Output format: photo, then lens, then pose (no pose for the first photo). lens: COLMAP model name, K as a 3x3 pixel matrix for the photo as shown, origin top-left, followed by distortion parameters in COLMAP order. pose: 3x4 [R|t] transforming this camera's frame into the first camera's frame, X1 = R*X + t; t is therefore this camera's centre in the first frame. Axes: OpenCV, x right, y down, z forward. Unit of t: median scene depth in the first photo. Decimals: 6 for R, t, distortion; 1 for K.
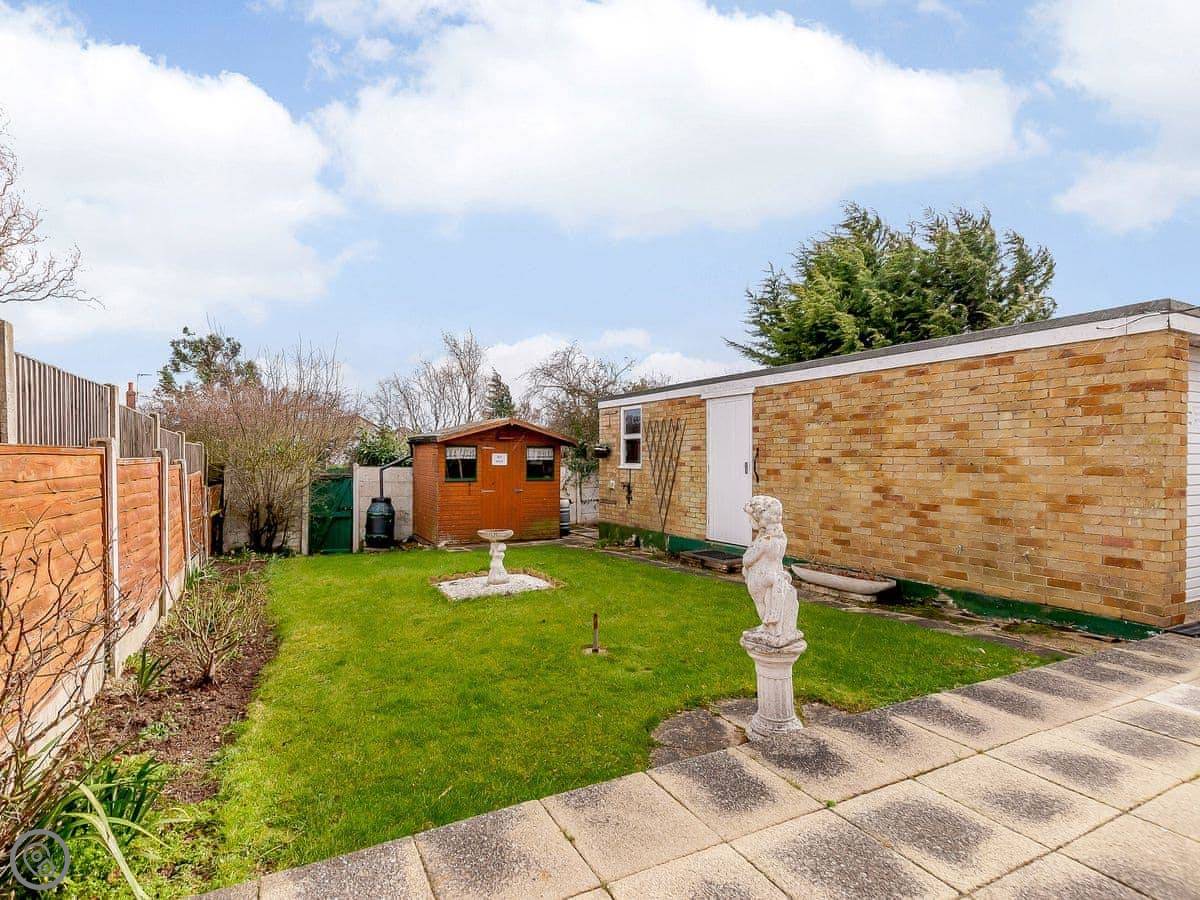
lens RADIAL K [[613.3, 0, 612.7], [0, 613.3, 467.5], [0, 0, 1]] dist [0.002221, -0.000881]
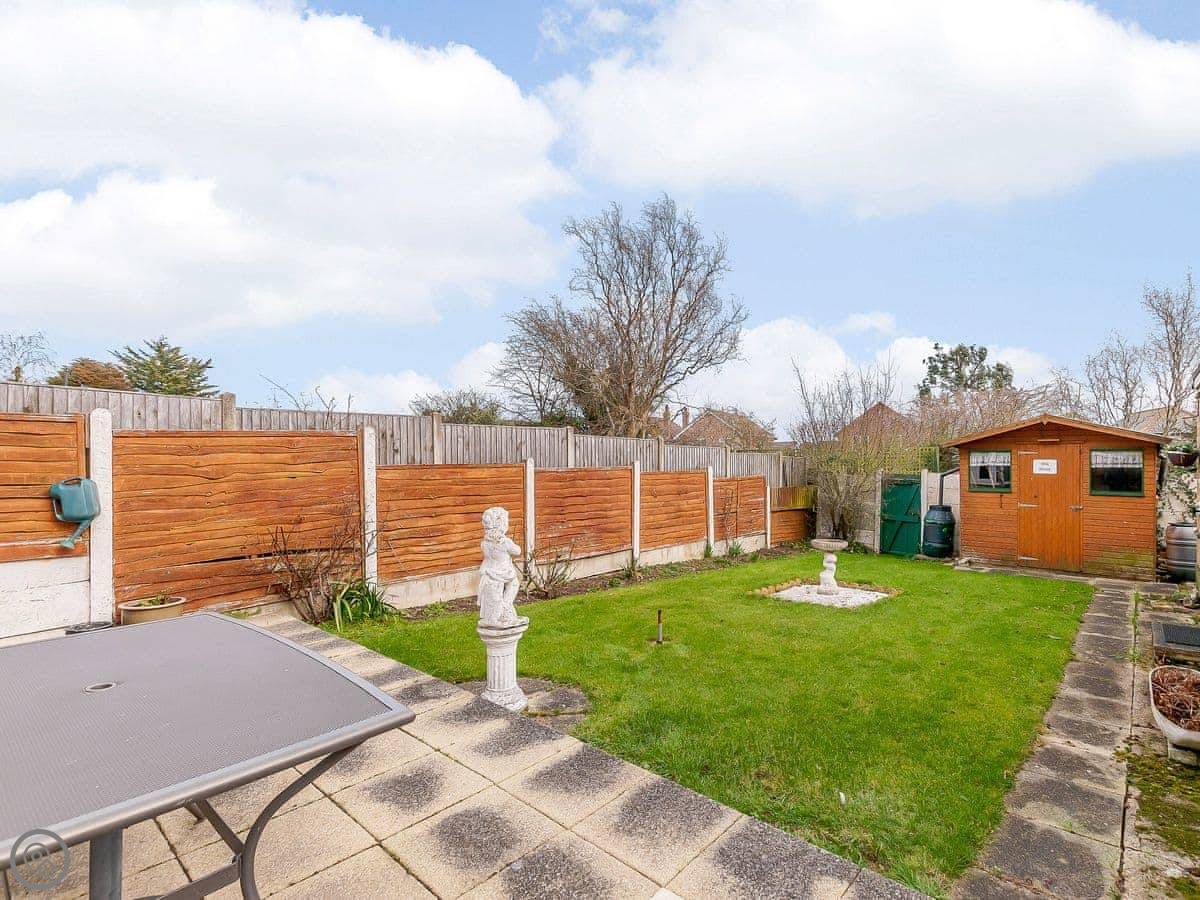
lens RADIAL K [[613.3, 0, 612.7], [0, 613.3, 467.5], [0, 0, 1]] dist [0.002221, -0.000881]
pose [[0.352398, 0.009530, -0.935802, 0.370856], [-0.011626, 0.999916, 0.005805, -0.010465], [0.935778, 0.008833, 0.352479, 0.194109]]
